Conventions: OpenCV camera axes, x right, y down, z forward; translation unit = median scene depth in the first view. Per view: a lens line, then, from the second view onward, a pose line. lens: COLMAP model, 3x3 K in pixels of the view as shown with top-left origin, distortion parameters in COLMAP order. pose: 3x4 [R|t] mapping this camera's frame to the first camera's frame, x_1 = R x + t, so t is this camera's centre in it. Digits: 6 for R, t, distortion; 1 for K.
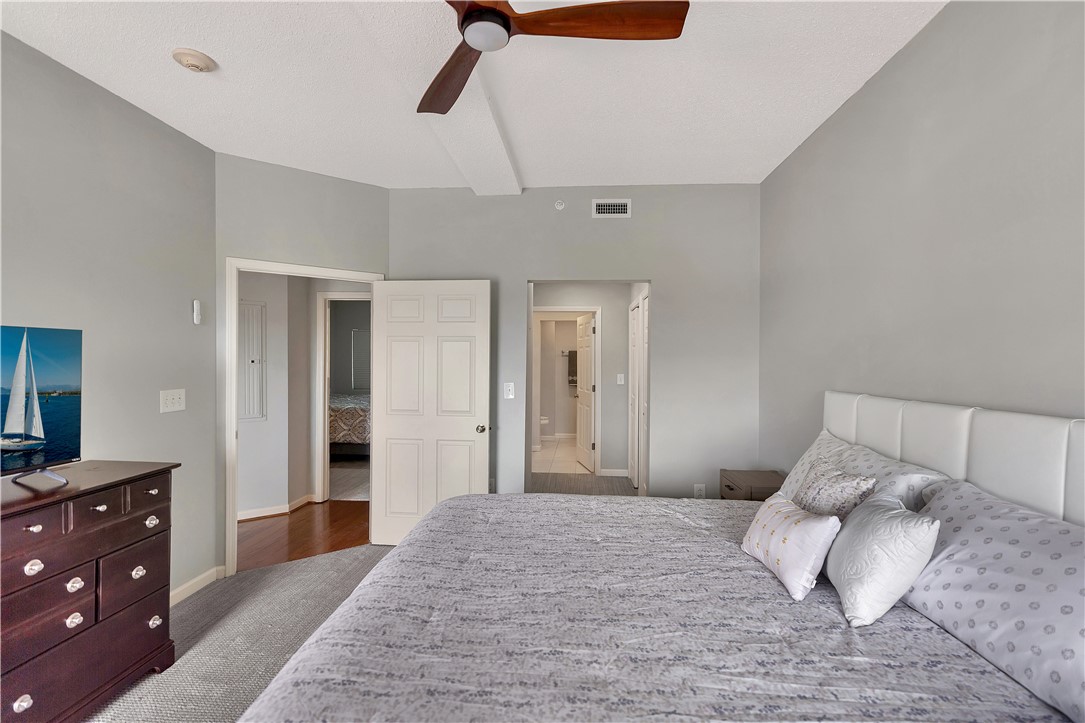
lens RADIAL K [[503.7, 0, 542.5], [0, 503.7, 361.5], [0, 0, 1]] dist [0.013929, 0.000693]
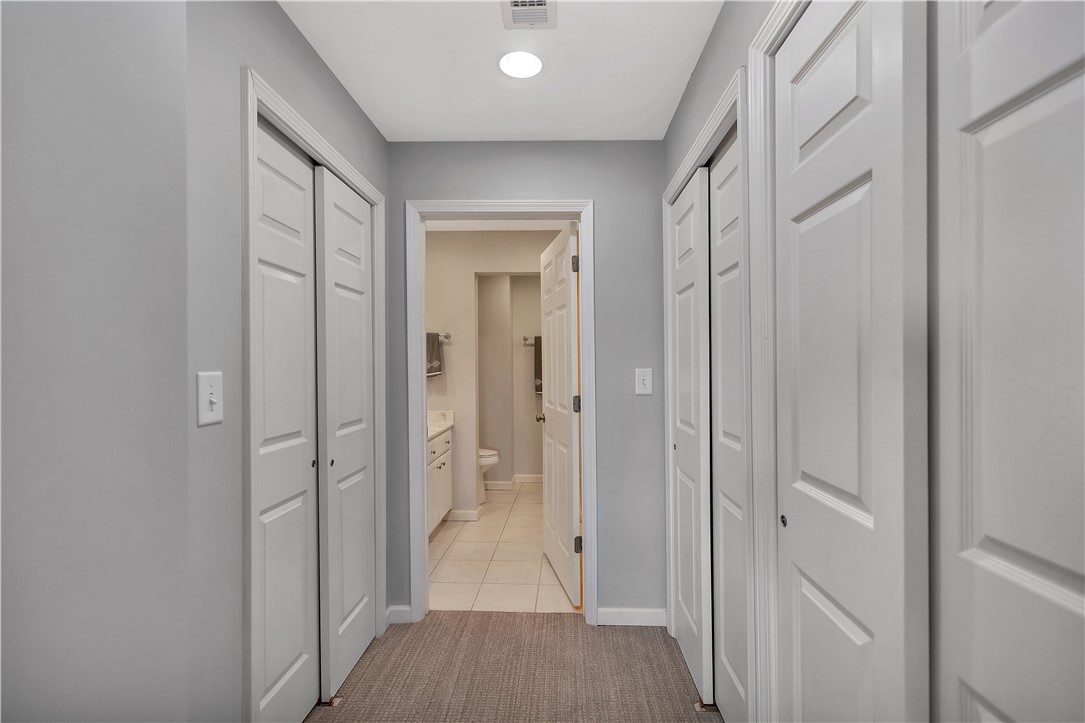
lens RADIAL K [[503.7, 0, 542.5], [0, 503.7, 361.5], [0, 0, 1]] dist [0.013929, 0.000693]
pose [[0.999335, -0.014822, 0.033319, 0.054025], [0.015199, 0.999823, -0.011119, 0.020087], [-0.033148, 0.011618, 0.999383, 0.528326]]
